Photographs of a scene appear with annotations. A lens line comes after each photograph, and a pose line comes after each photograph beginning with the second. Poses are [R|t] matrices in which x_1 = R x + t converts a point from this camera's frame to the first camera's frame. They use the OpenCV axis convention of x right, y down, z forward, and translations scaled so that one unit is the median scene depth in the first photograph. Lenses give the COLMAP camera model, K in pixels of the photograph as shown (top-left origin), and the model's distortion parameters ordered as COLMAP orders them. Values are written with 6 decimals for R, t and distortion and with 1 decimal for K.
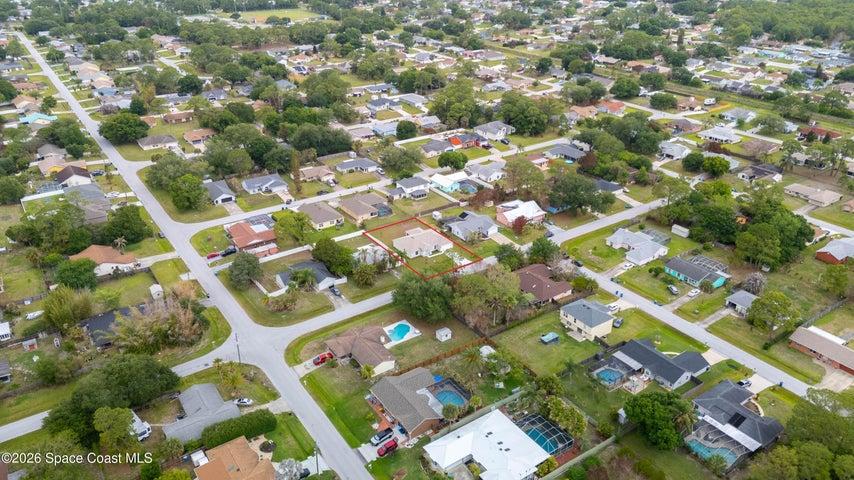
lens RADIAL K [[626.9, 0, 427.0], [0, 626.9, 240.0], [0, 0, 1]] dist [0.073058, -0.080685]
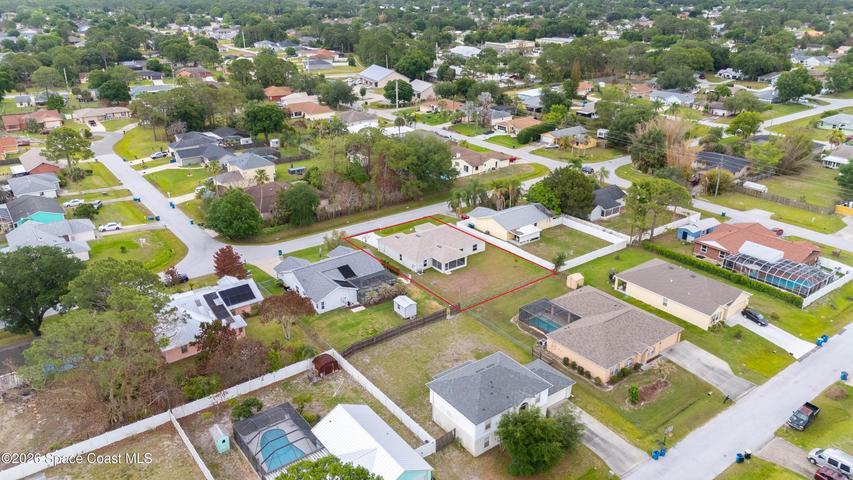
lens RADIAL K [[626.2, 0, 426.5], [0, 626.2, 240.0], [0, 0, 1]] dist [0.073058, -0.080685]
pose [[-0.999312, 0.018568, -0.032094, 0.013661], [-0.011947, 0.658168, 0.752776, -0.356037], [0.035101, 0.752642, -0.657494, 1.164035]]
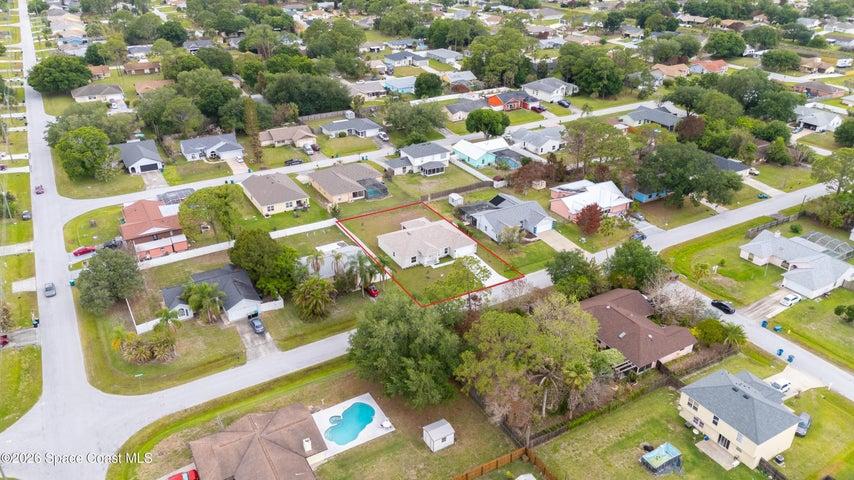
lens RADIAL K [[626.9, 0, 427.0], [0, 626.9, 240.0], [0, 0, 1]] dist [0.073058, -0.080685]
pose [[0.996871, 0.036955, -0.069877, 0.030742], [-0.036234, 0.999276, 0.011559, -0.004332], [0.070253, -0.008991, 0.997489, 0.339155]]
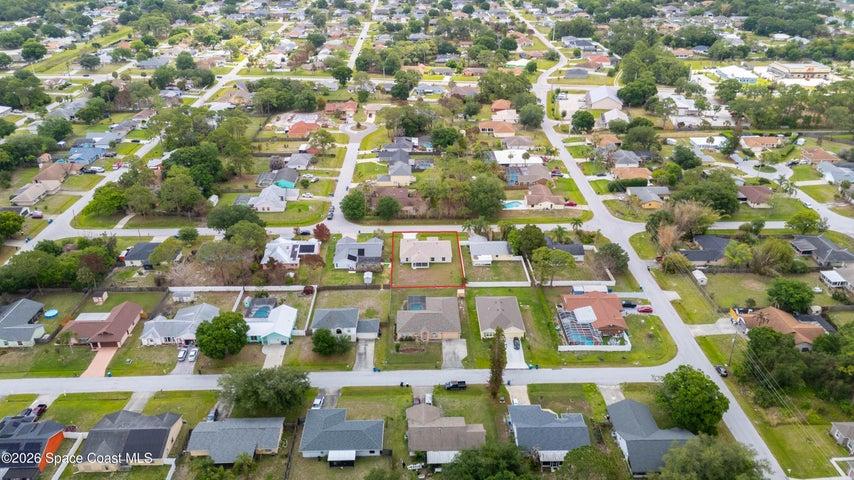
lens RADIAL K [[626.9, 0, 427.0], [0, 626.9, 240.0], [0, 0, 1]] dist [0.073058, -0.080685]
pose [[-0.835382, -0.247849, 0.490619, -0.406050], [0.247228, 0.627771, 0.738093, -0.608791], [-0.490932, 0.737885, -0.463154, 1.222869]]
